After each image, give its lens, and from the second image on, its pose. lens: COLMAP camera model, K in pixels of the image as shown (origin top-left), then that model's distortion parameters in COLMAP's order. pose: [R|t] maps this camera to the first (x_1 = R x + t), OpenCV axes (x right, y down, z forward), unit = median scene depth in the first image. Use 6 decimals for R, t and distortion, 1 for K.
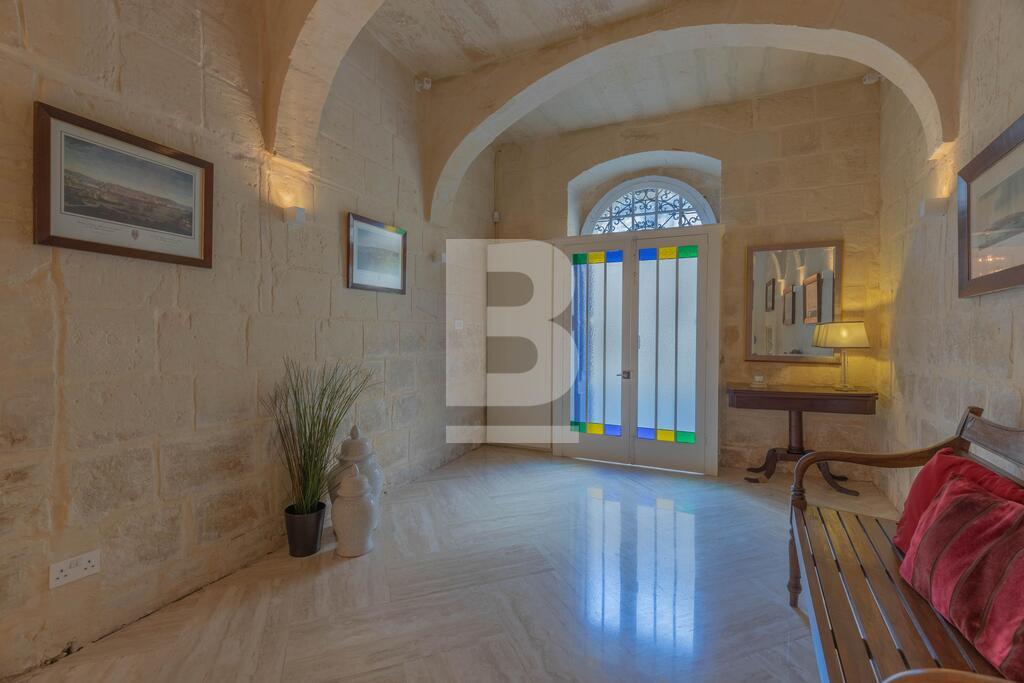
lens RADIAL K [[473.8, 0, 514.5], [0, 473.8, 338.7], [0, 0, 1]] dist [0.005726, -0.000680]
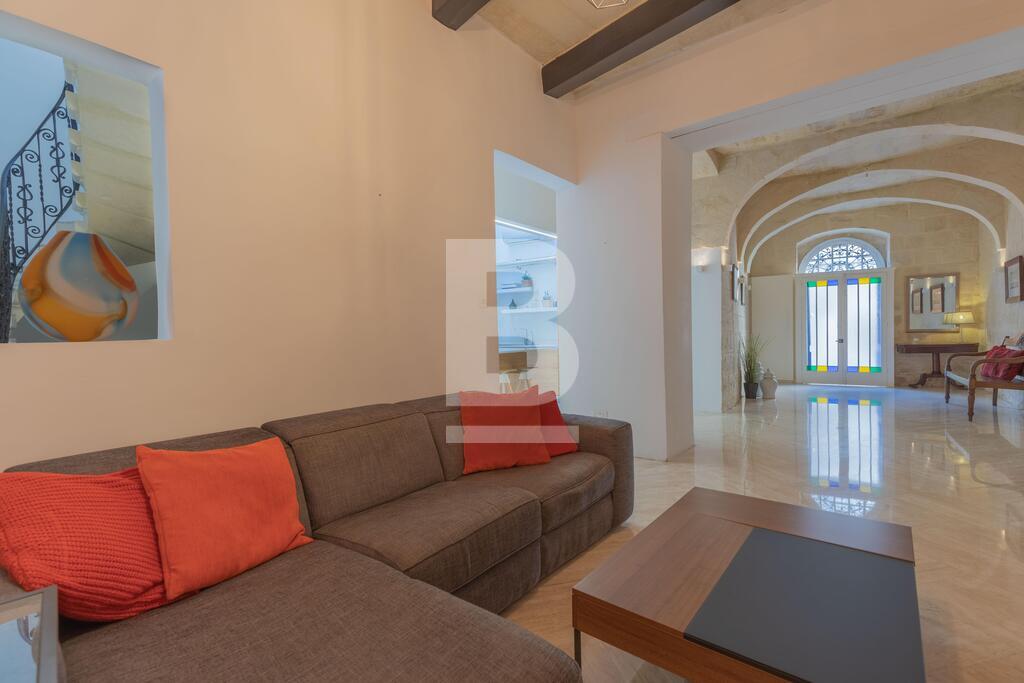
lens RADIAL K [[473.8, 0, 513.1], [0, 473.8, 341.9], [0, 0, 1]] dist [0.005726, -0.000680]
pose [[0.990578, -0.025796, -0.134497, -1.009154], [0.026897, 0.999618, 0.006377, 0.032780], [0.134281, -0.009934, 0.990893, -1.381859]]
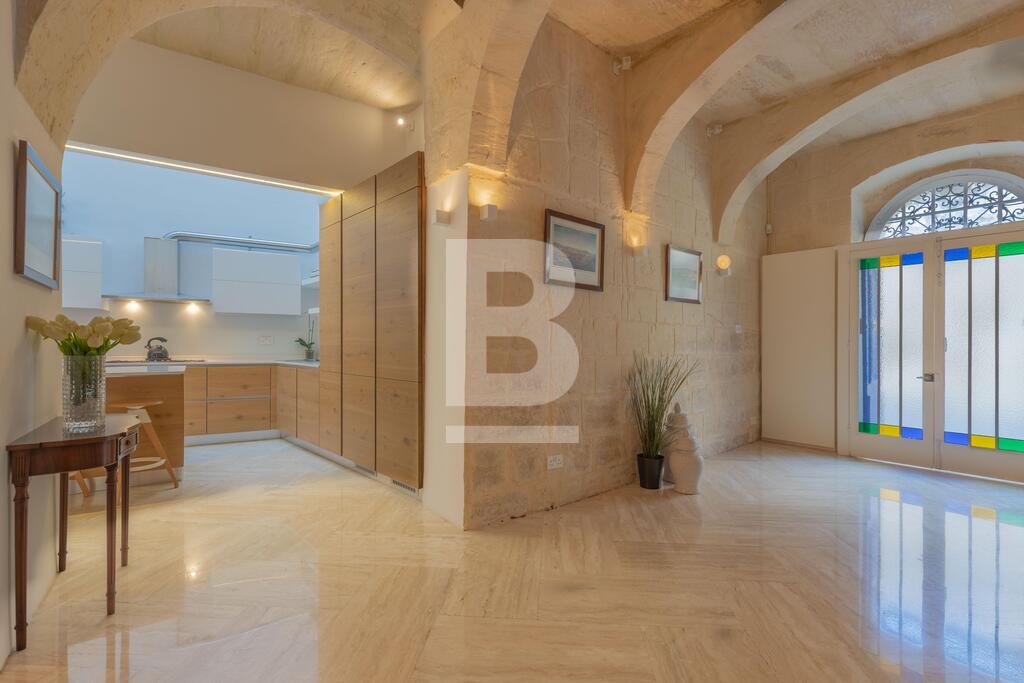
lens RADIAL K [[473.8, 0, 521.6], [0, 473.8, 338.7], [0, 0, 1]] dist [0.005726, -0.000680]
pose [[0.901519, -0.002458, -0.432733, -0.111880], [-0.006561, 0.999791, -0.019347, 0.022535], [0.432690, 0.020281, 0.901315, -0.293028]]
